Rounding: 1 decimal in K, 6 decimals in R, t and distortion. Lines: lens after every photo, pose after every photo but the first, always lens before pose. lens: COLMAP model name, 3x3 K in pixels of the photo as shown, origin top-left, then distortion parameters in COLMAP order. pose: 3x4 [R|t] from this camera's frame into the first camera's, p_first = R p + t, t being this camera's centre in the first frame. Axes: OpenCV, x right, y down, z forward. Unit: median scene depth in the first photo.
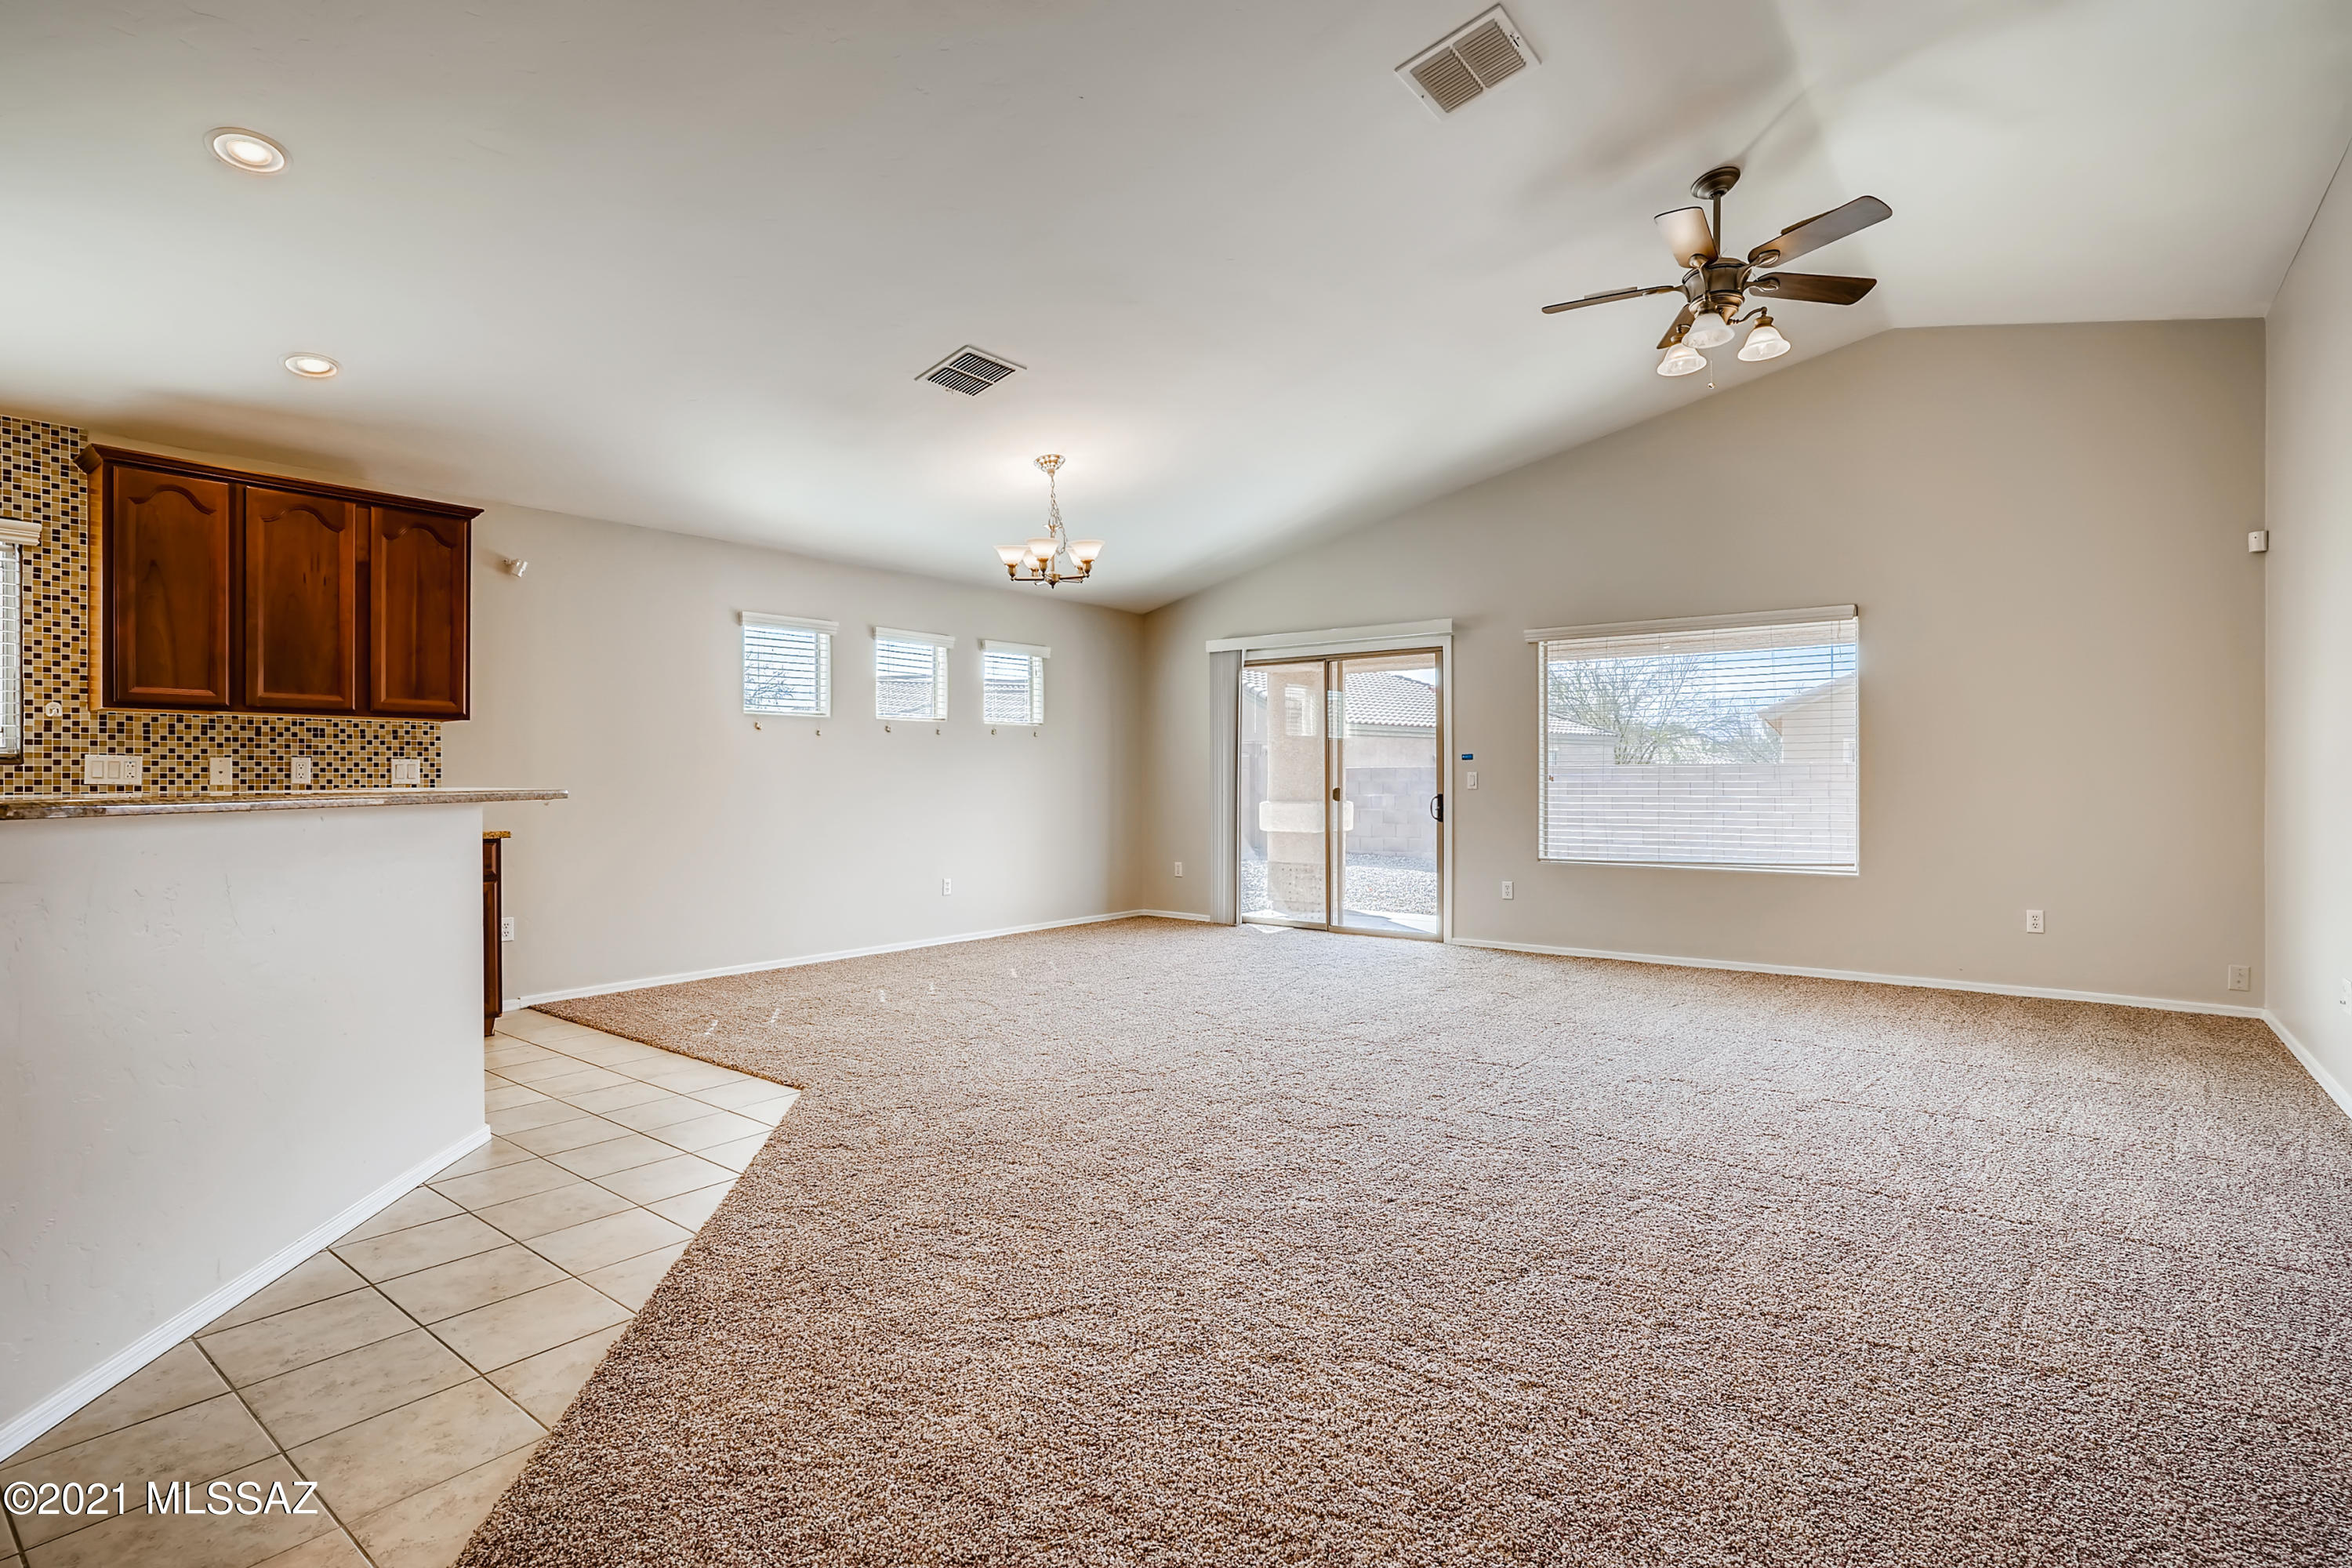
lens RADIAL K [[1162.0, 0, 1207.5], [0, 1162.0, 778.8], [0, 0, 1]] dist [-0.034532, 0.018417]
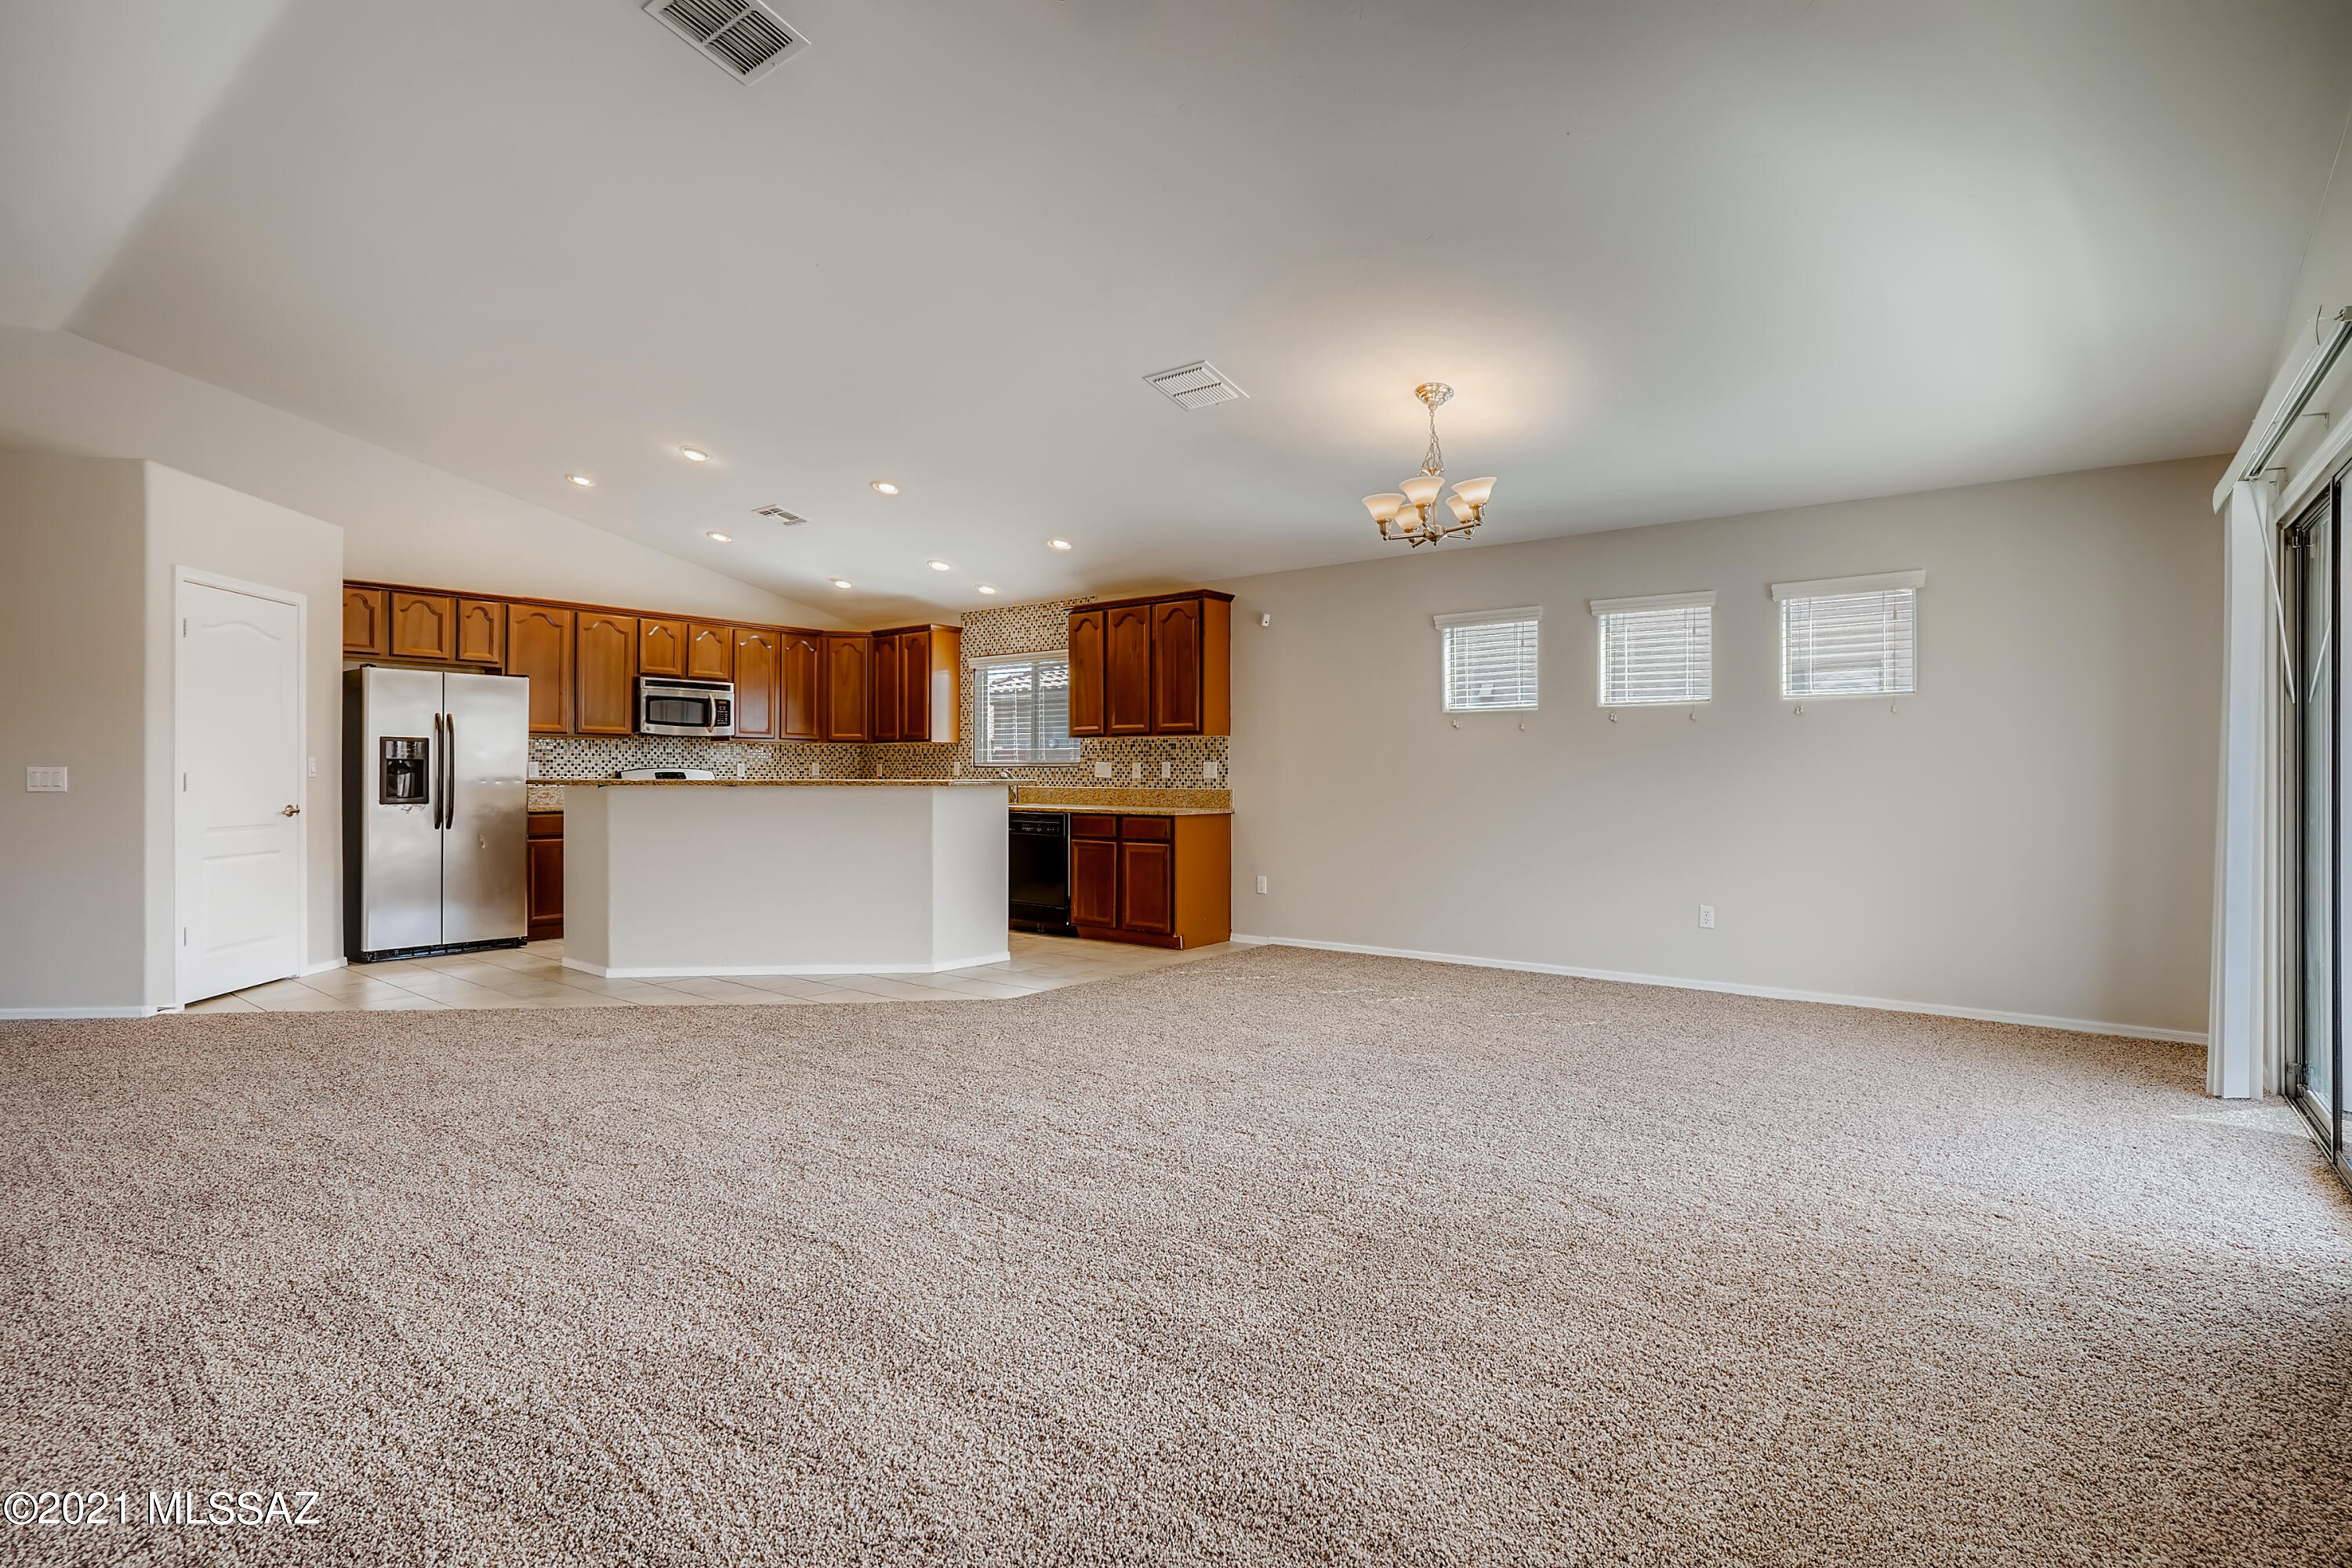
lens RADIAL K [[1162.0, 0, 1178.9], [0, 1162.0, 765.7], [0, 0, 1]] dist [-0.034532, 0.018417]
pose [[-0.006765, -0.002061, -0.999975, 0.828458], [-0.001325, 0.999997, -0.002052, -0.009168], [0.999976, 0.001311, -0.006767, 0.968230]]
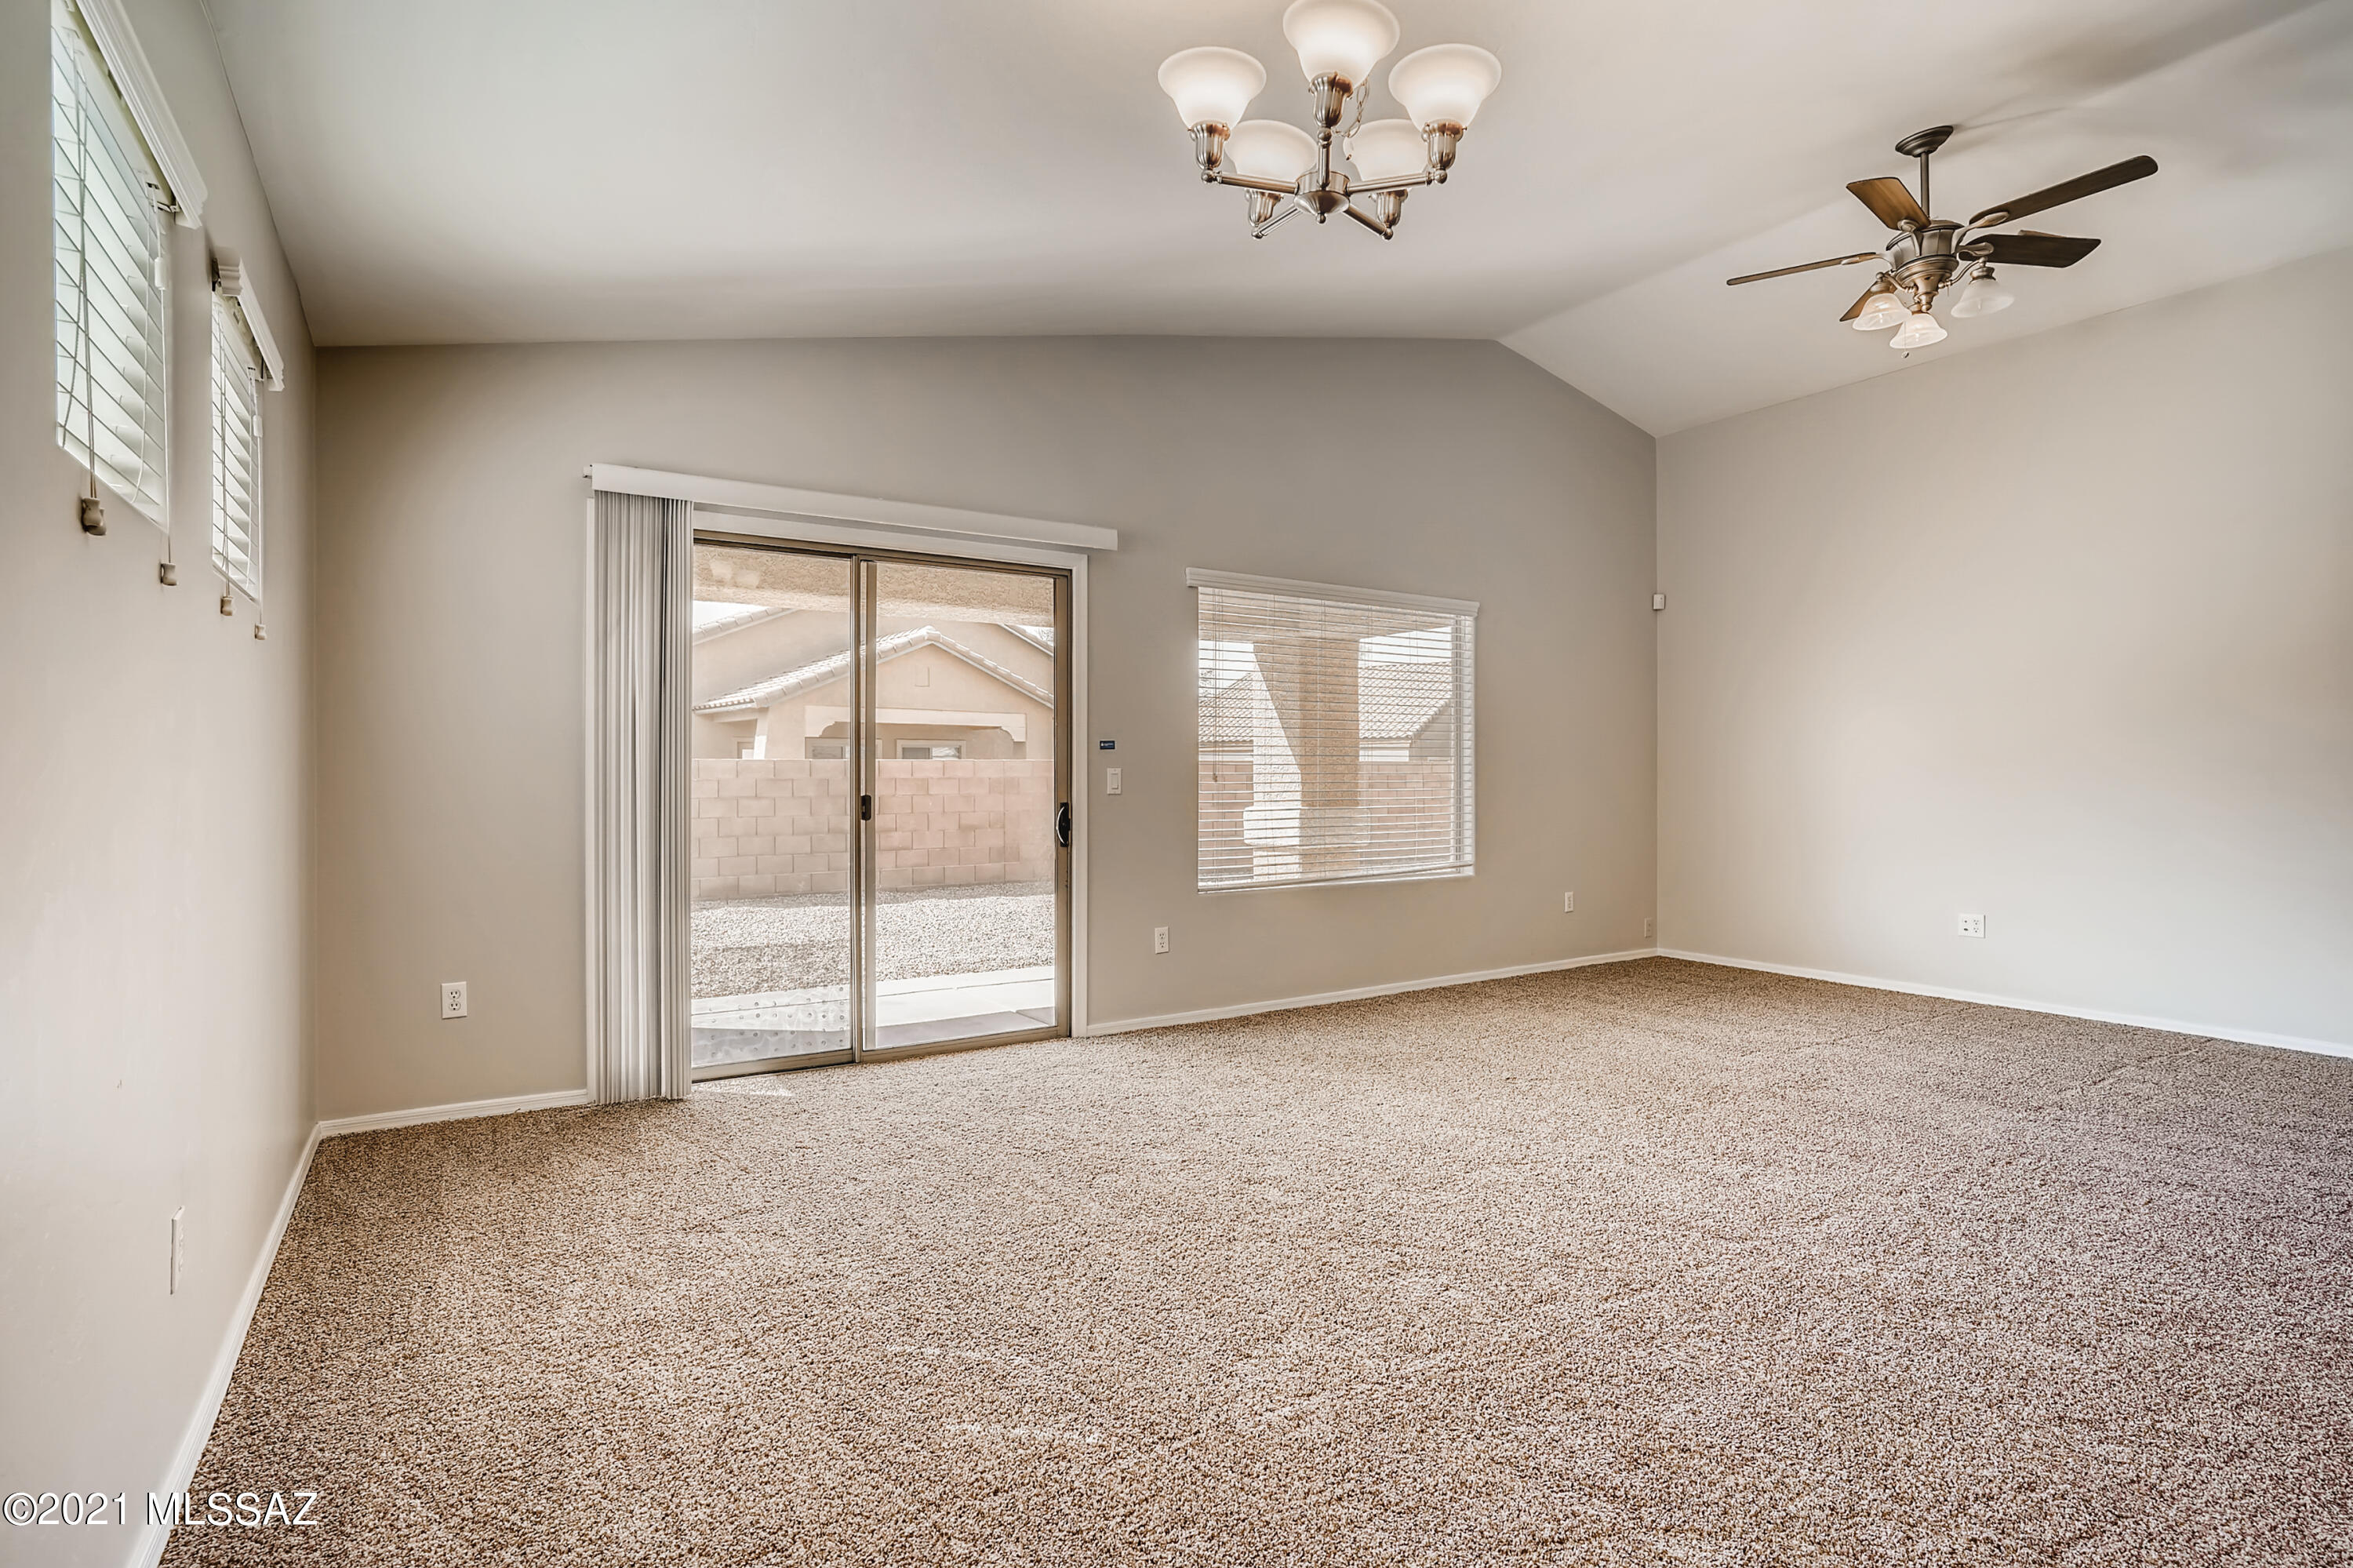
lens RADIAL K [[1162.6, 0, 1181.6], [0, 1162.6, 769.4], [0, 0, 1]] dist [-0.034532, 0.018417]
pose [[0.343773, 0.006183, 0.939032, -0.553402], [-0.001556, 0.999981, -0.006015, -0.001812], [-0.939051, 0.000607, 0.343776, 1.074496]]
